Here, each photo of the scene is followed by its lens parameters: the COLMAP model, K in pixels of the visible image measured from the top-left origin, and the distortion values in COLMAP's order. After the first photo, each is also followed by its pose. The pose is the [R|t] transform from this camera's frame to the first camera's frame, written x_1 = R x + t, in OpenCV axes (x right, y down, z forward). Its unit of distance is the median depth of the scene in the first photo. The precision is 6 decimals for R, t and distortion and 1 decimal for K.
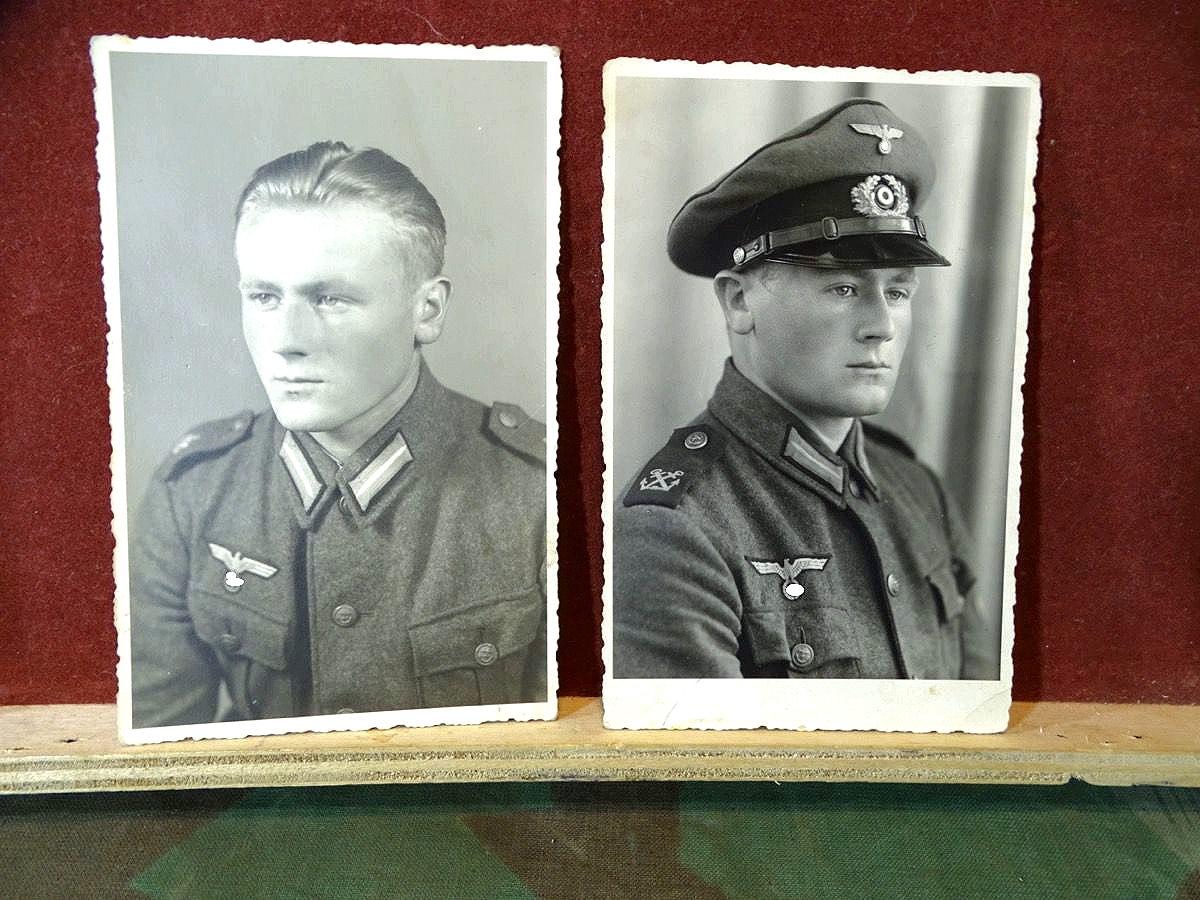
lens RADIAL K [[838.3, 0, 593.1], [0, 838.3, 423.2], [0, 0, 1]] dist [0.024674, -0.026386]
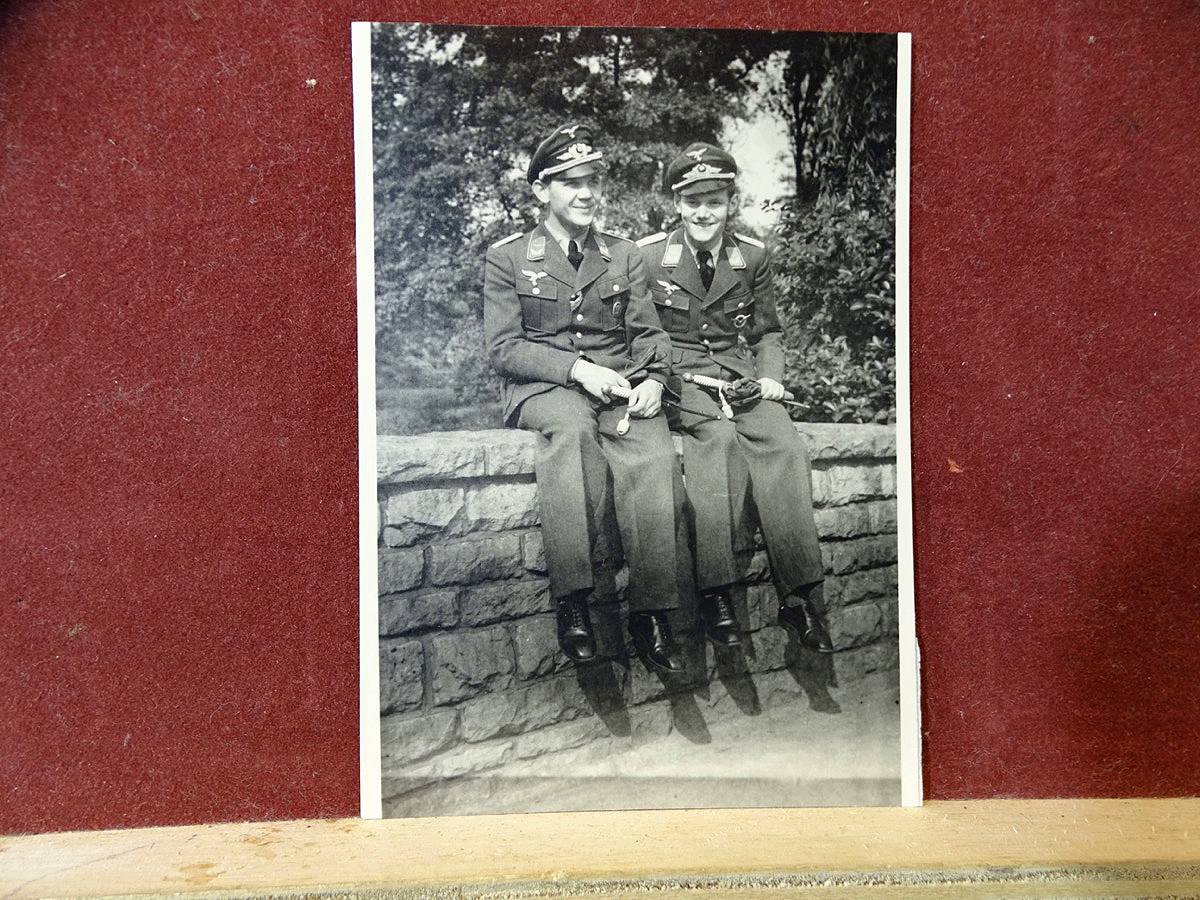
lens RADIAL K [[838.3, 0, 599.0], [0, 838.3, 449.5], [0, 0, 1]] dist [0.024674, -0.026386]
pose [[0.999402, -0.034195, 0.005141, 0.069976], [0.034575, 0.985796, -0.164349, 0.163203], [0.000552, 0.164428, 0.986389, 0.295606]]
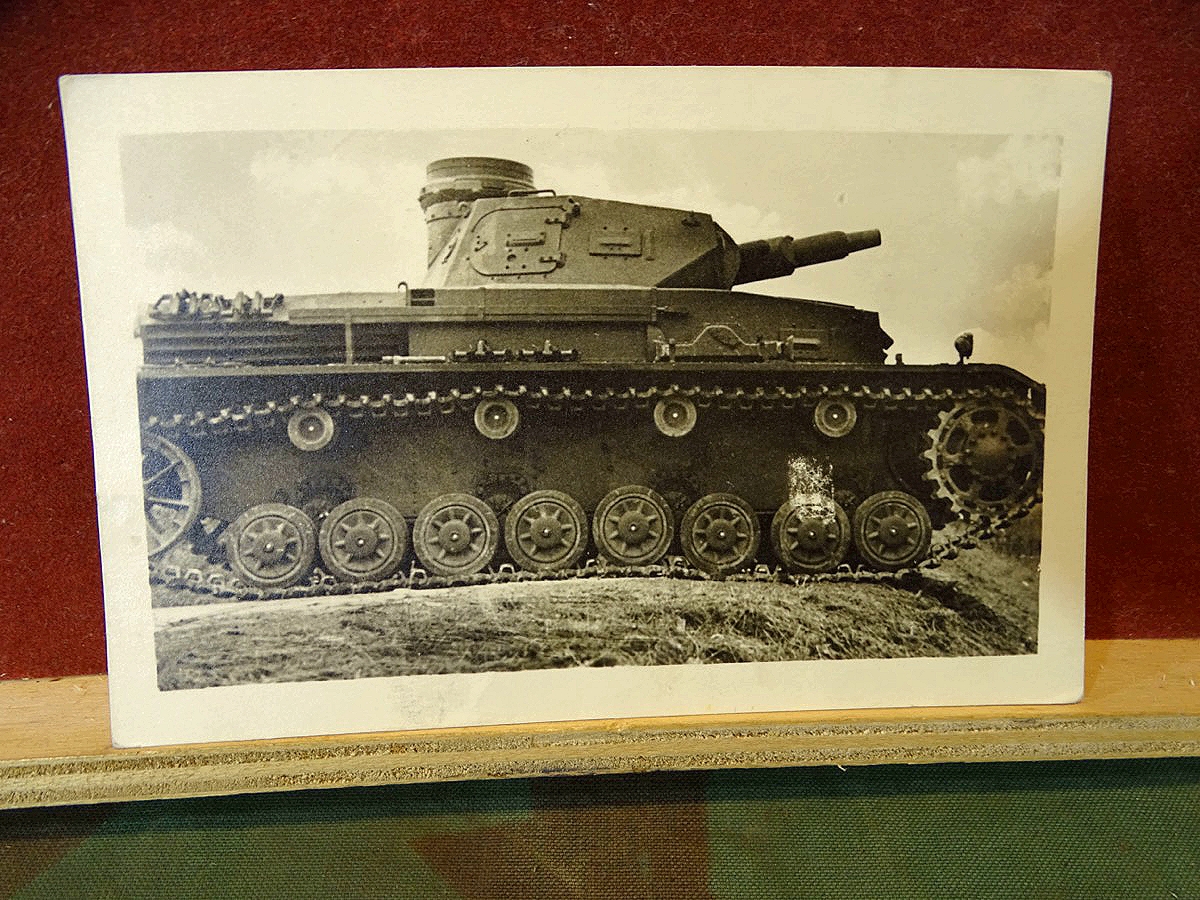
lens RADIAL K [[838.3, 0, 600.9], [0, 838.3, 443.8], [0, 0, 1]] dist [0.024674, -0.026386]
pose [[0.999450, -0.027368, 0.018746, 0.006010], [0.024548, 0.990277, 0.136928, 0.046616], [-0.022311, -0.136393, 0.990404, 0.325767]]
